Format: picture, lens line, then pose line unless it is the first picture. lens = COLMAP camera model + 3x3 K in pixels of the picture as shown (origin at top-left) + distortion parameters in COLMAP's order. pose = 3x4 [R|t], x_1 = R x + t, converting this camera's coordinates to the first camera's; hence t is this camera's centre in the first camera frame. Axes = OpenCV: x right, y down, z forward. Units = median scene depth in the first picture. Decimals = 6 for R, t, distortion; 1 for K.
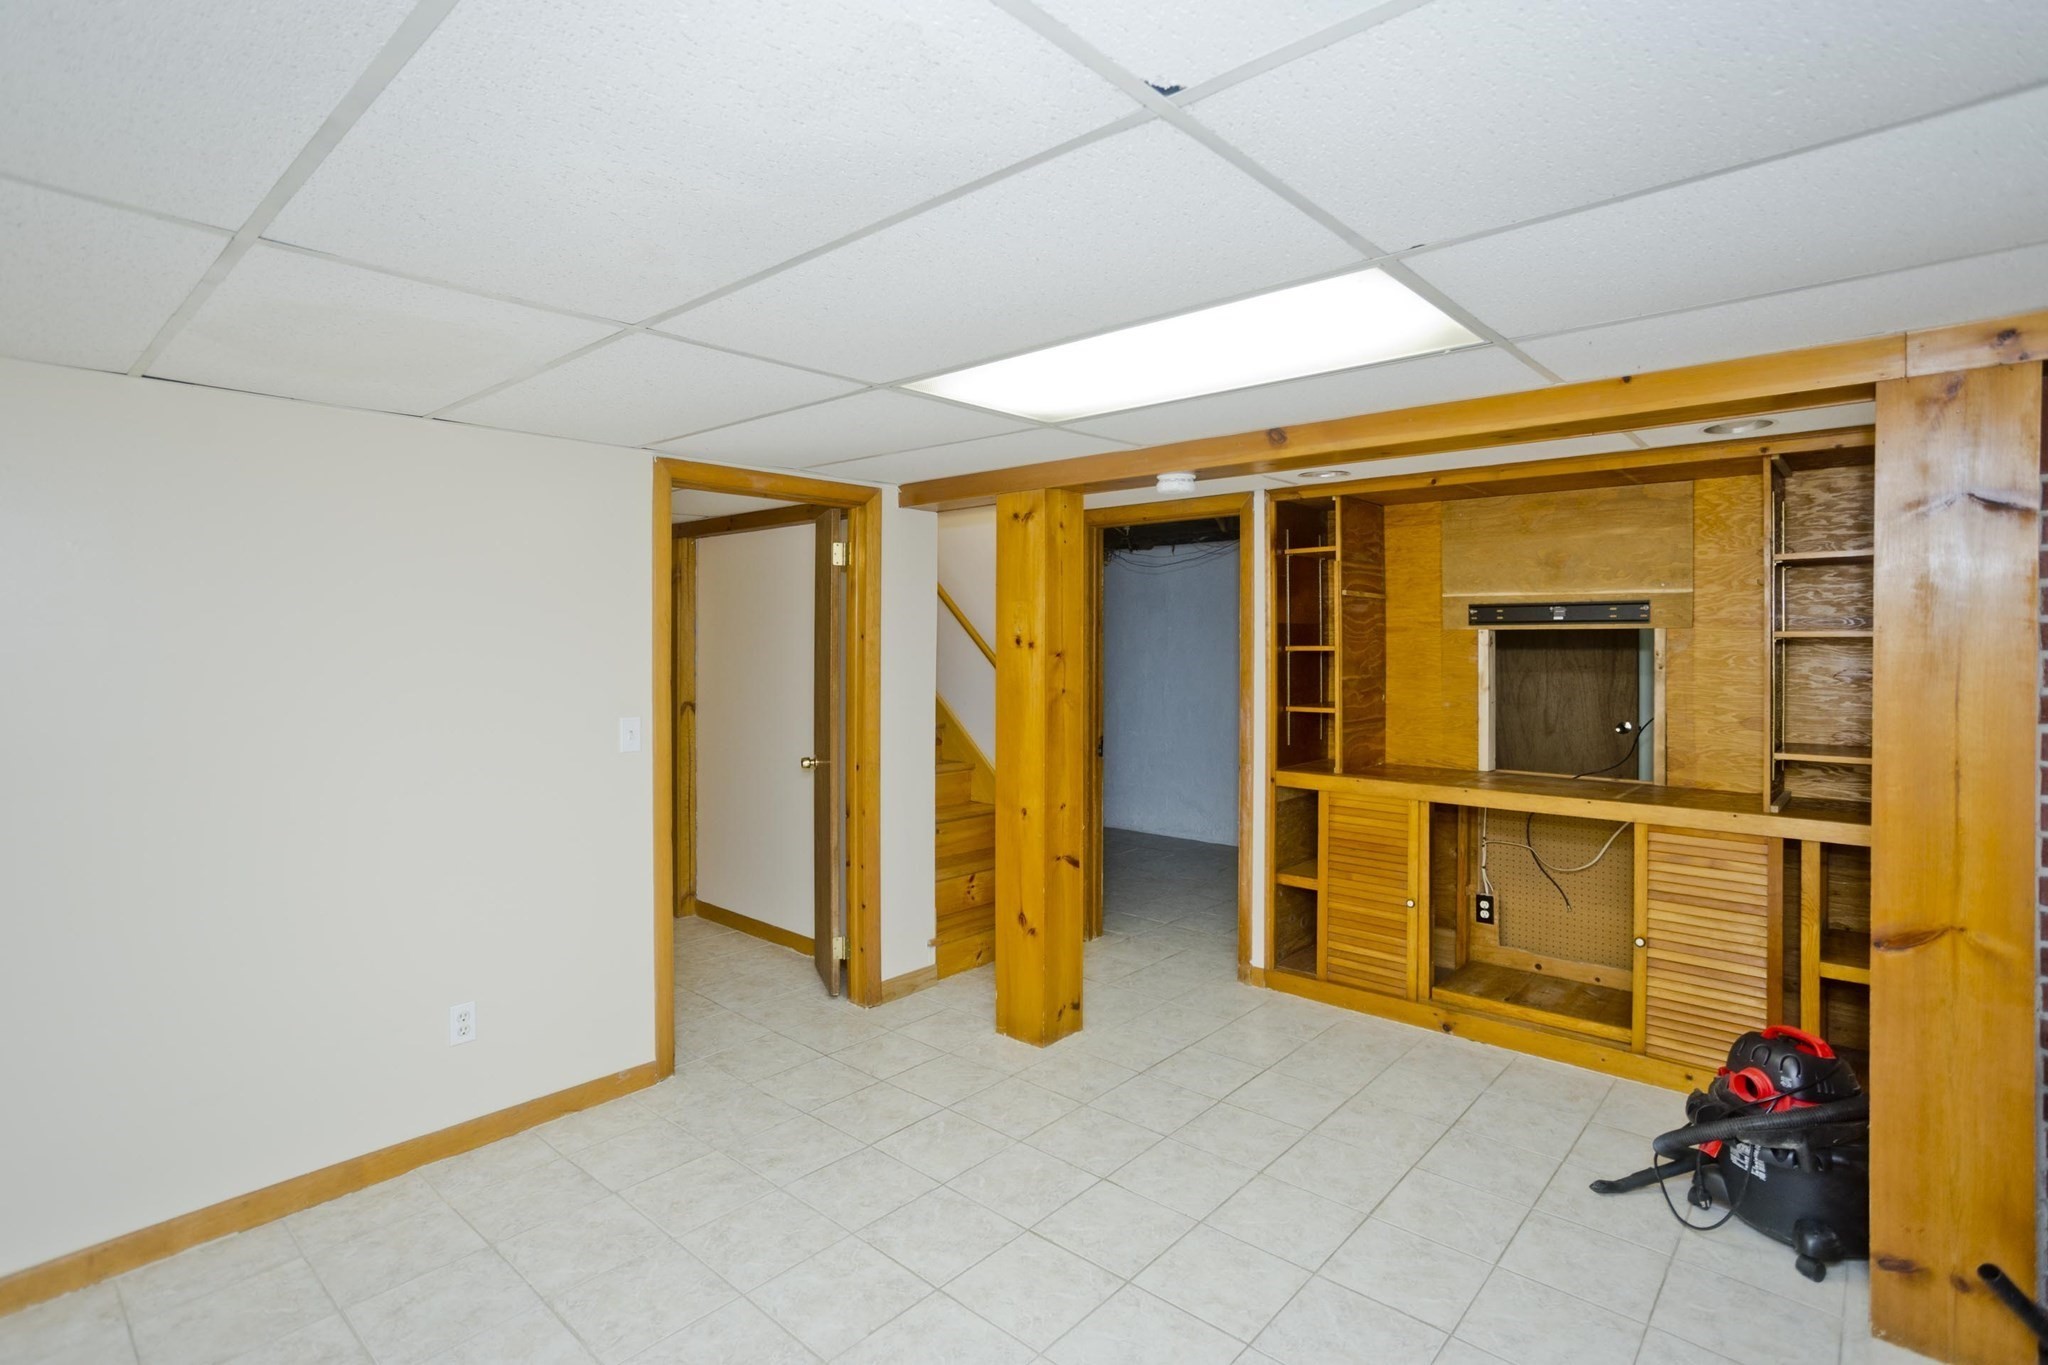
lens RADIAL K [[988.1, 0, 1027.8], [0, 988.1, 659.7], [0, 0, 1]] dist [-0.043739, 0.024486]
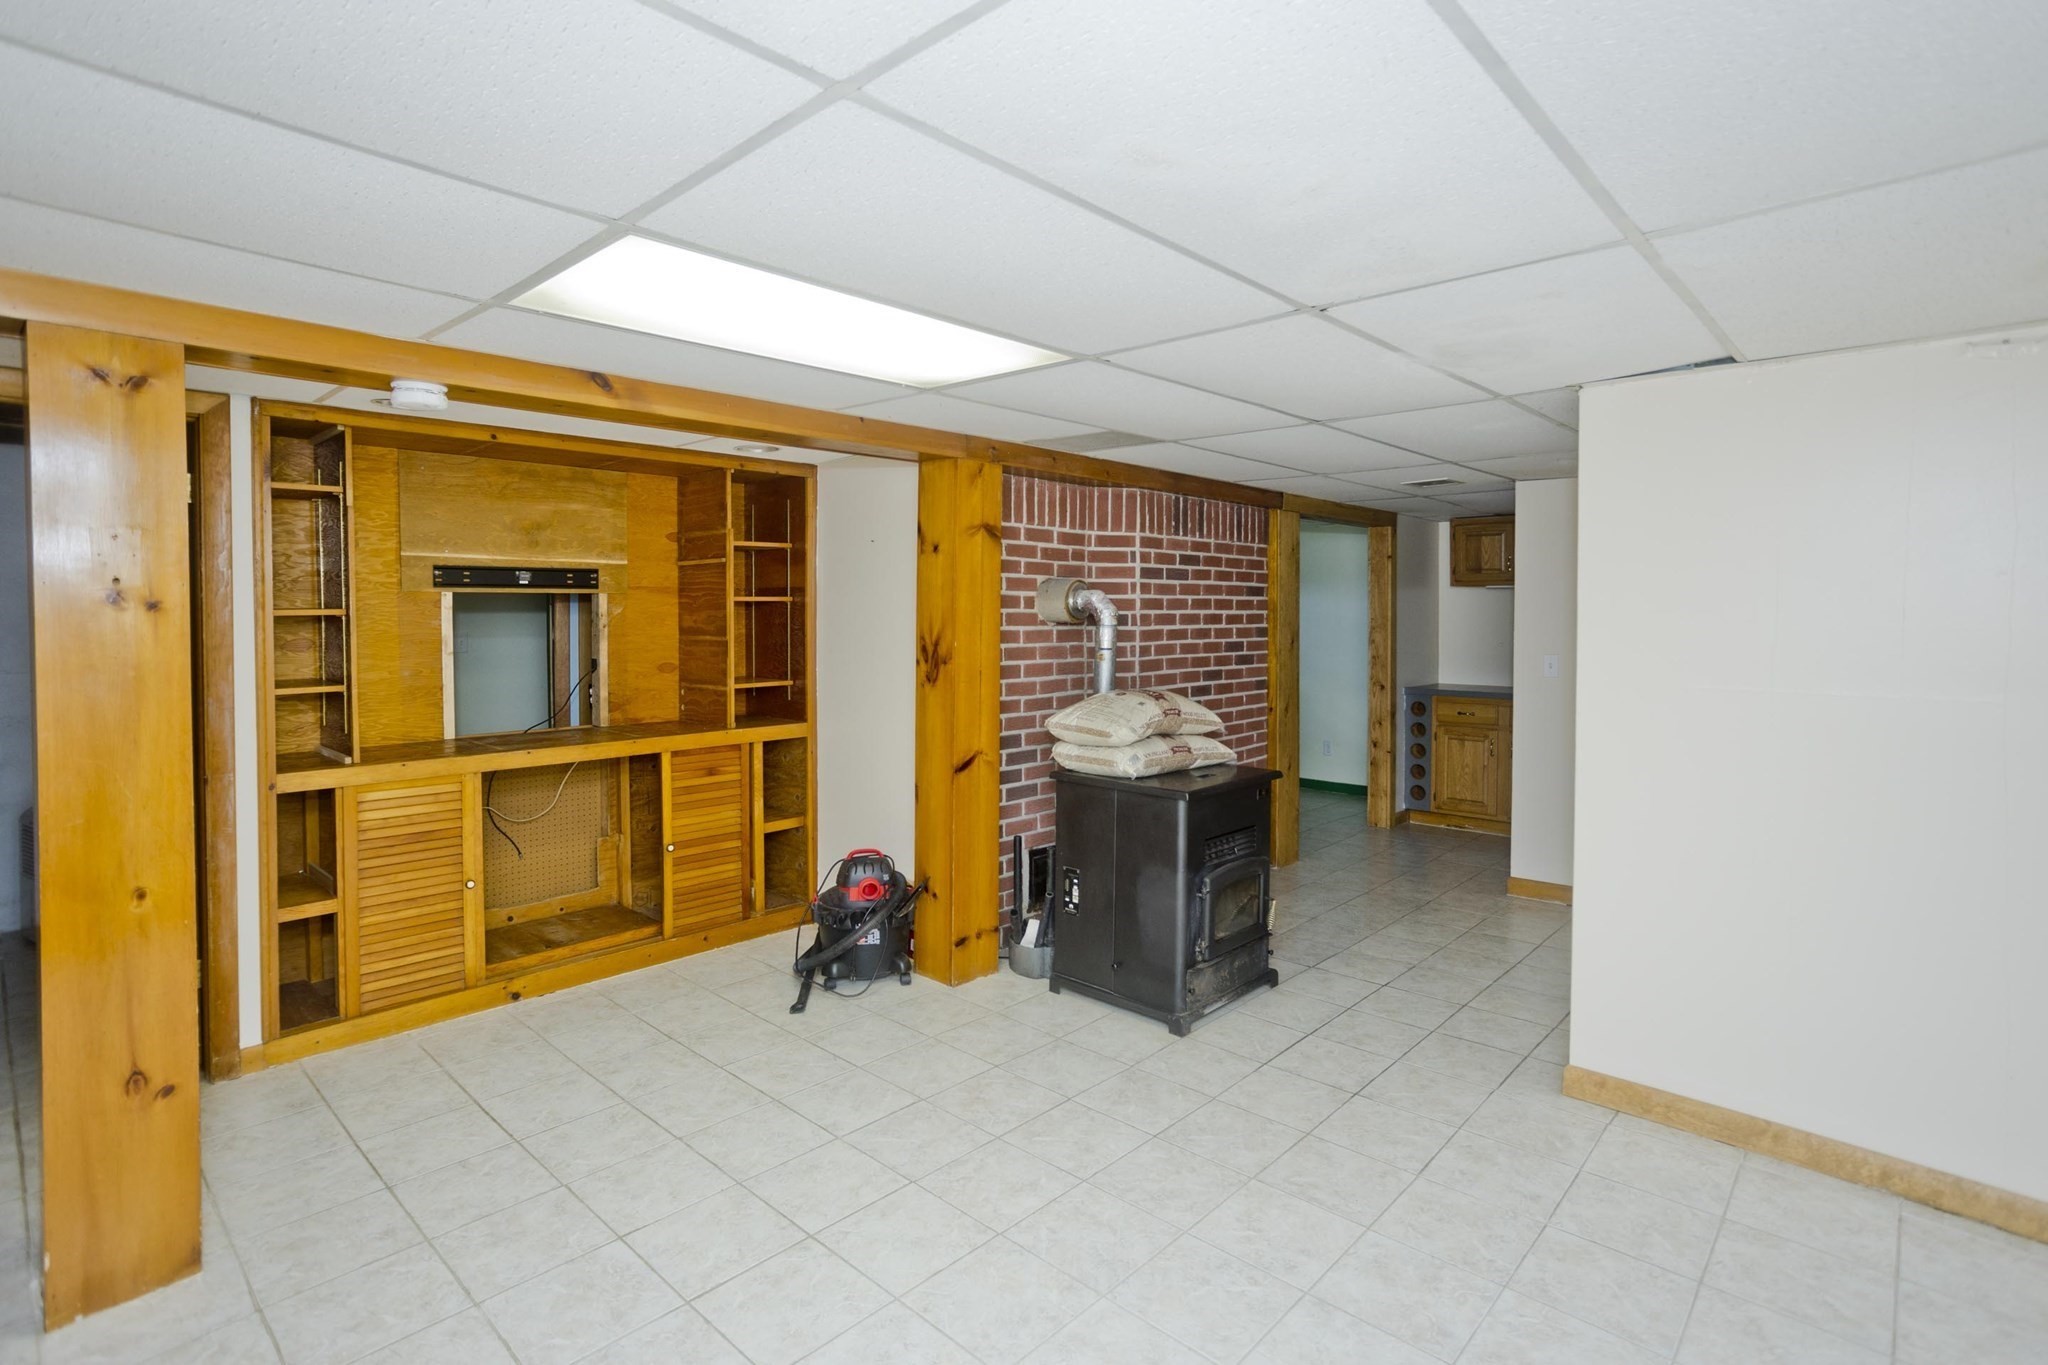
lens RADIAL K [[1010.7, 0, 1023.6], [0, 1010.7, 639.8], [0, 0, 1]] dist [-0.047232, 0.027161]
pose [[0.028677, -0.029220, 0.999162, -0.546558], [0.020670, 0.999376, 0.028633, -0.000262], [-0.999375, 0.019832, 0.029263, 0.449622]]
